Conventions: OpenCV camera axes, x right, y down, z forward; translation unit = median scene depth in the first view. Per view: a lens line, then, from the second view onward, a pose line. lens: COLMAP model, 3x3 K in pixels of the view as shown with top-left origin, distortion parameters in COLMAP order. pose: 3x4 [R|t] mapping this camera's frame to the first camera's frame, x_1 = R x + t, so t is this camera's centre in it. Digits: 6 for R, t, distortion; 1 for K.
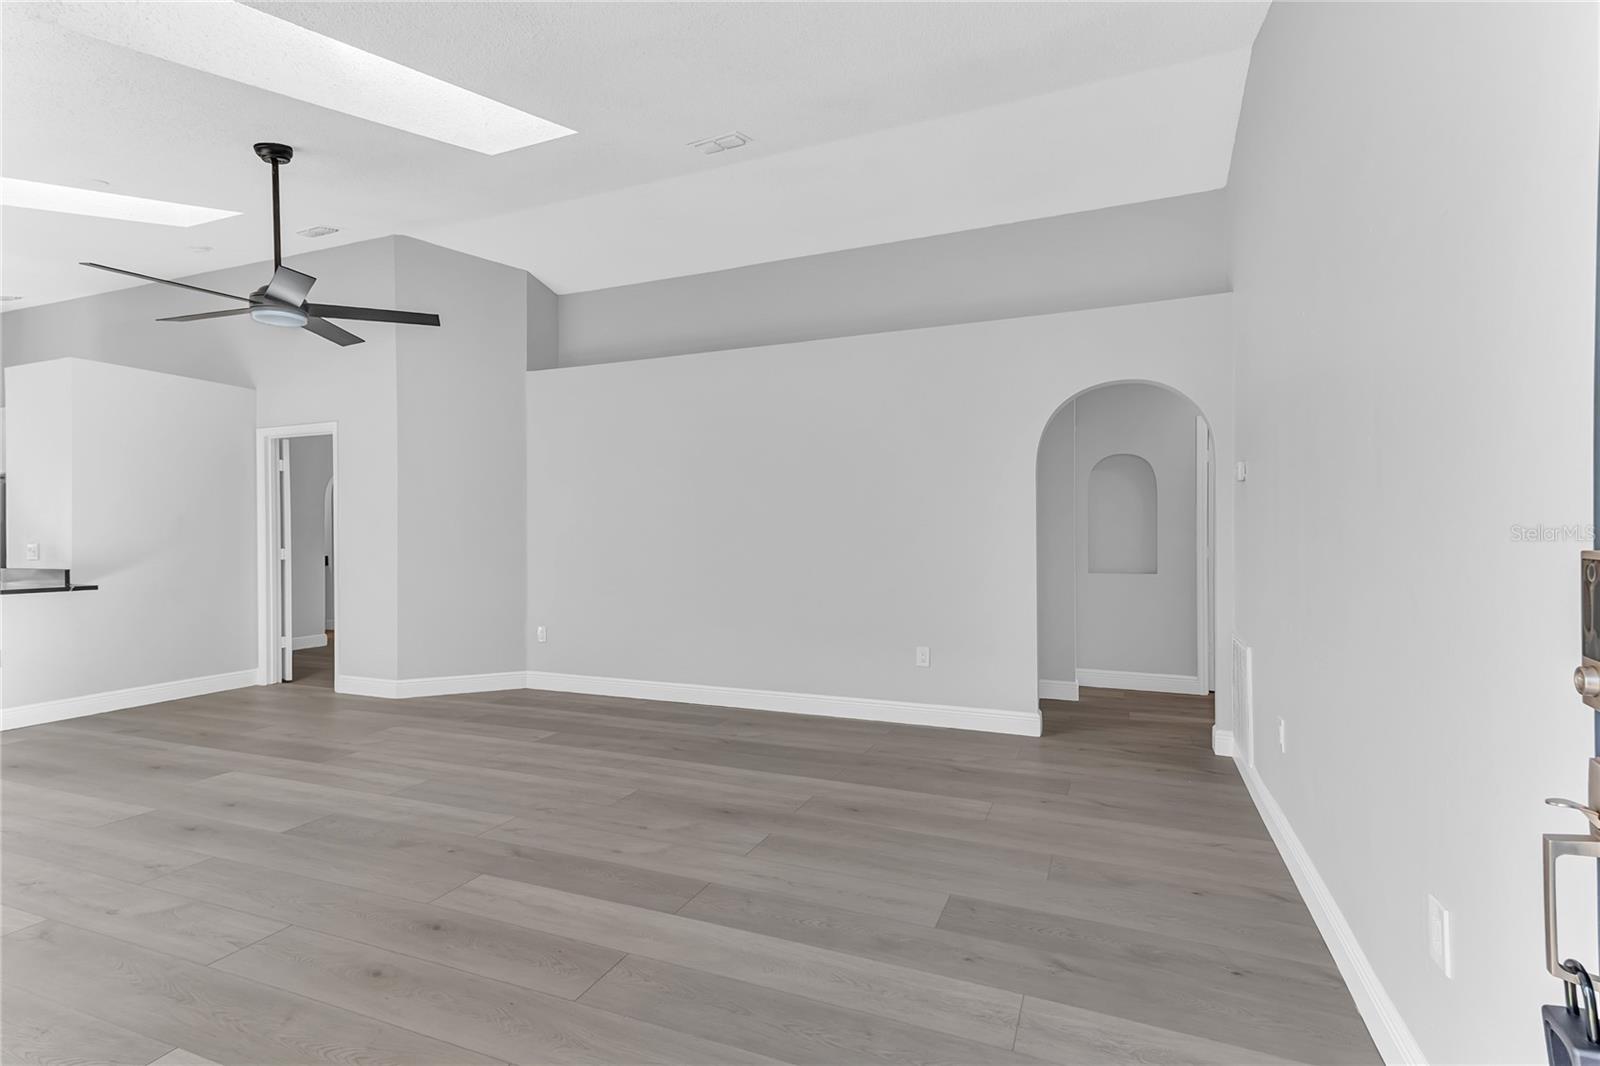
lens RADIAL K [[756.7, 0, 812.6], [0, 756.7, 533.6], [0, 0, 1]] dist [0.029156, -0.001580]
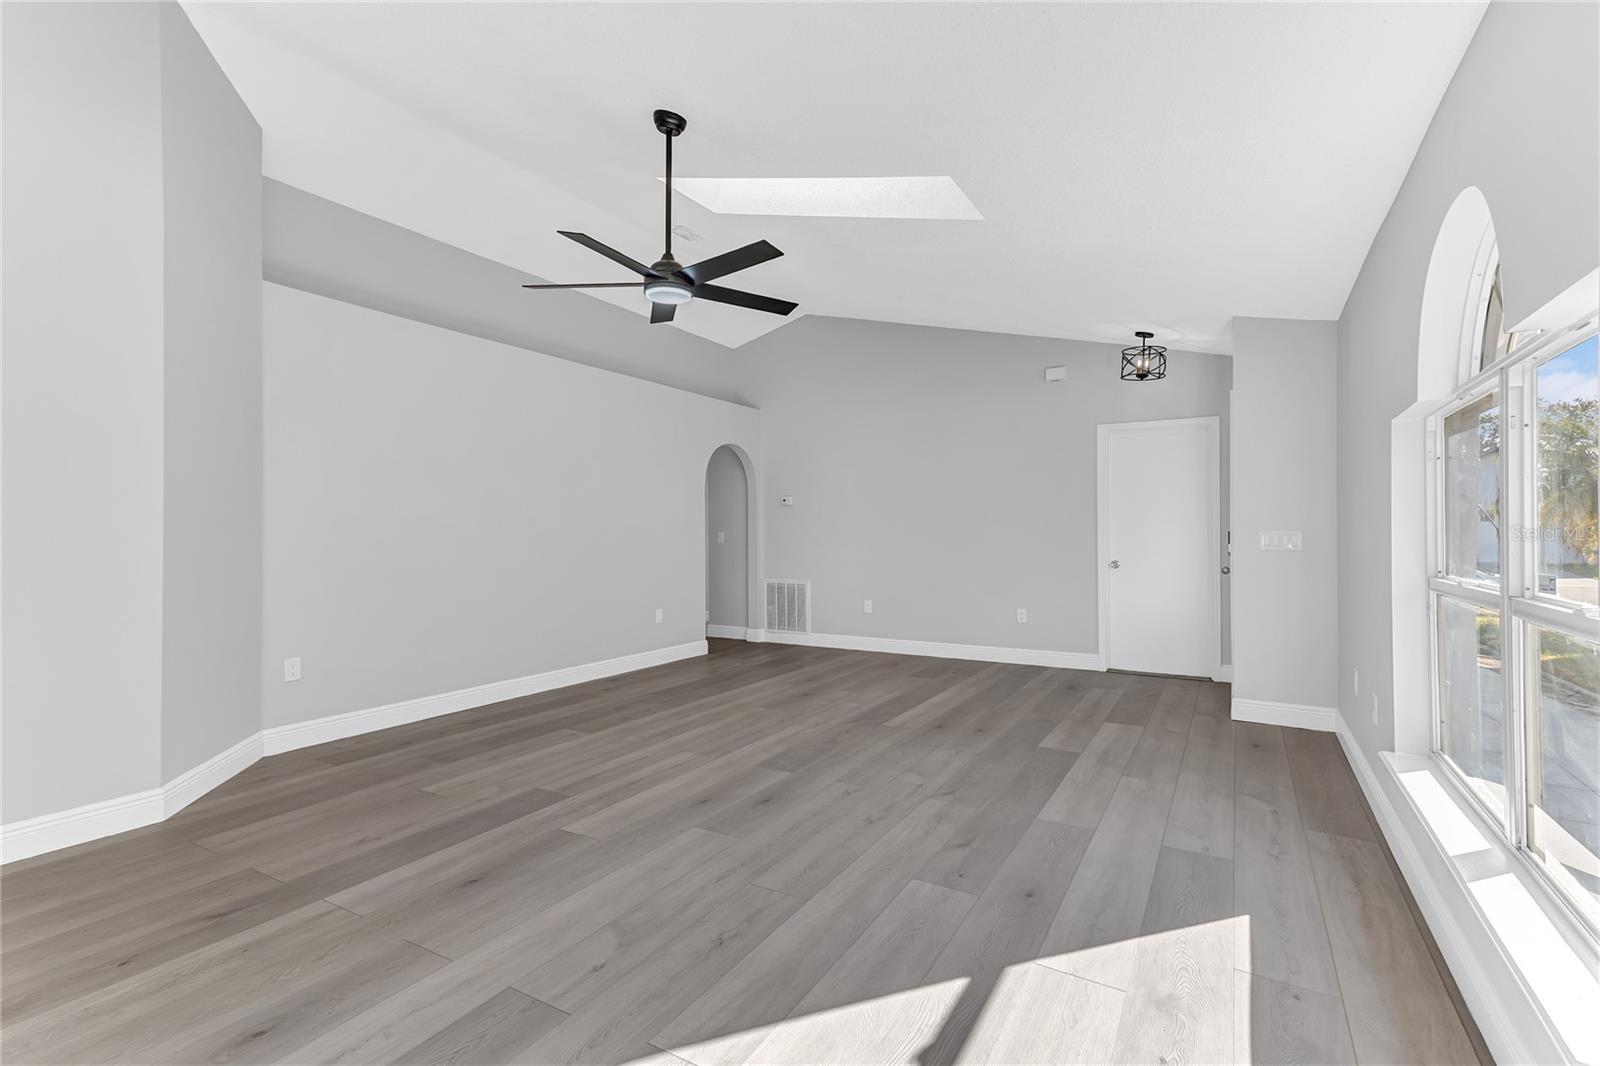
lens RADIAL K [[756.7, 0, 808.5], [0, 756.7, 533.2], [0, 0, 1]] dist [0.029156, -0.001580]
pose [[0.118221, 0.007209, 0.992961, -1.534893], [0.000443, 0.999973, -0.007313, 0.019324], [-0.992987, 0.001305, 0.118215, 0.687075]]
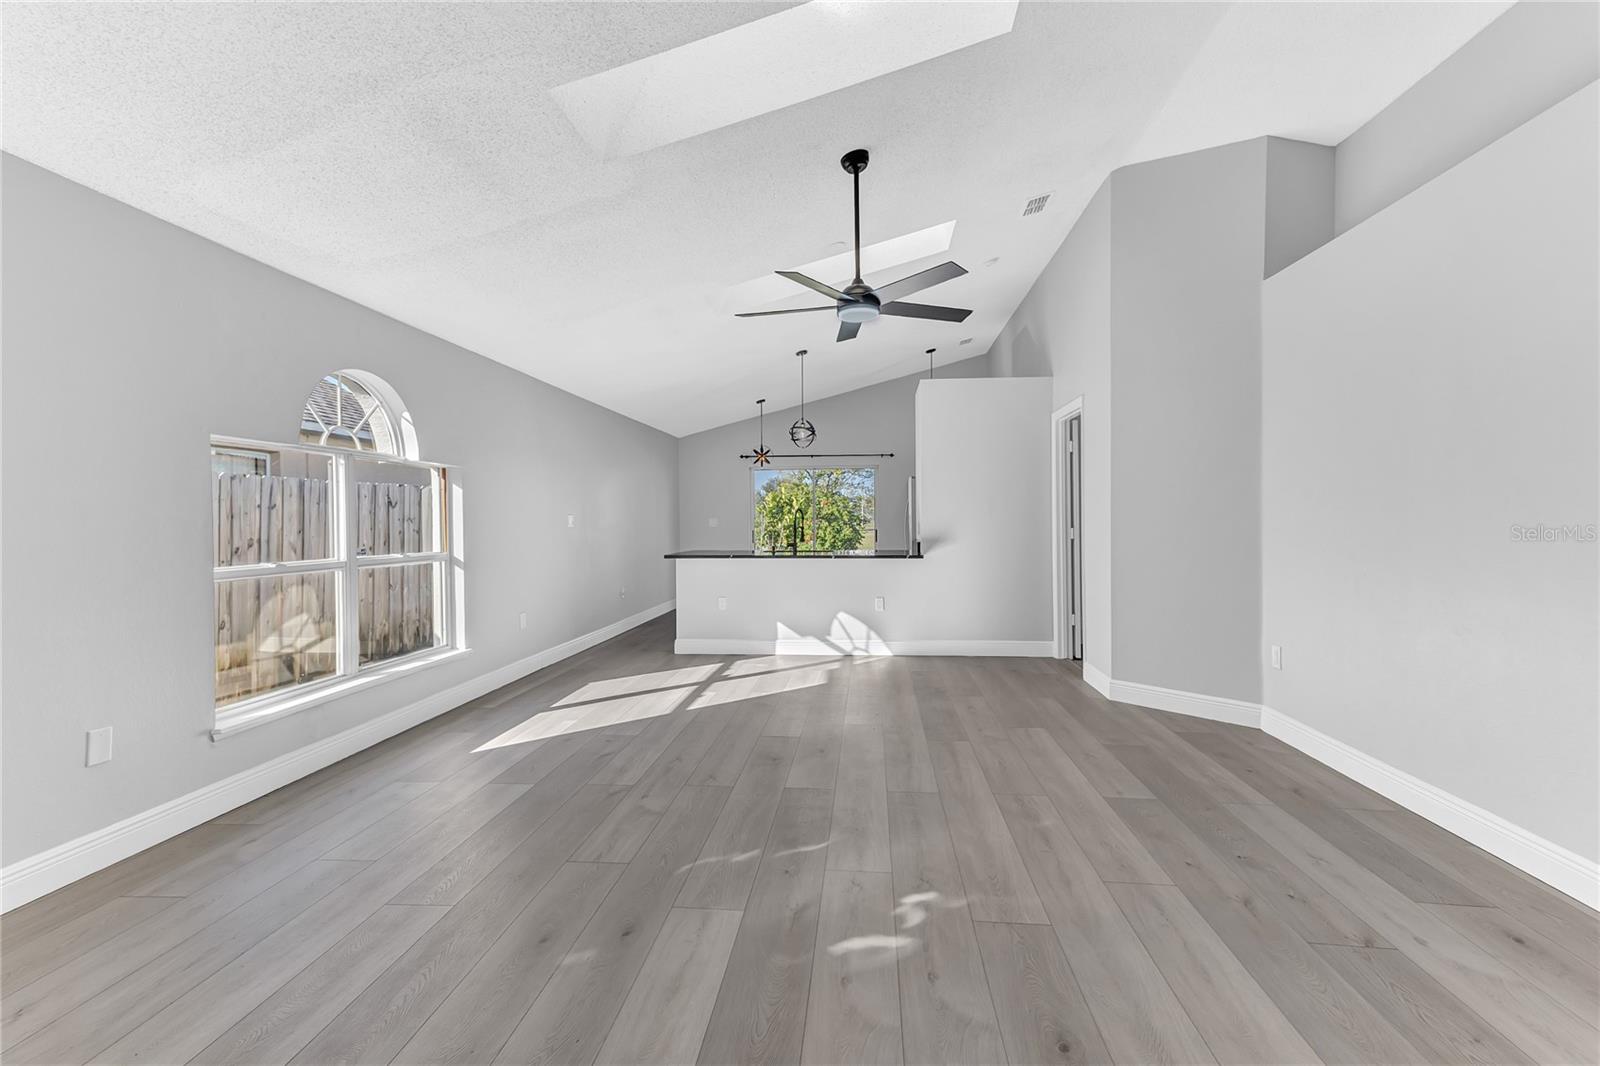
lens RADIAL K [[756.7, 0, 788.7], [0, 756.7, 532.1], [0, 0, 1]] dist [0.029156, -0.001580]
pose [[0.277891, 0.019091, -0.960423, 0.289386], [0.008590, 0.999713, 0.022357, -0.002286], [0.960574, -0.014463, 0.277647, 0.582356]]
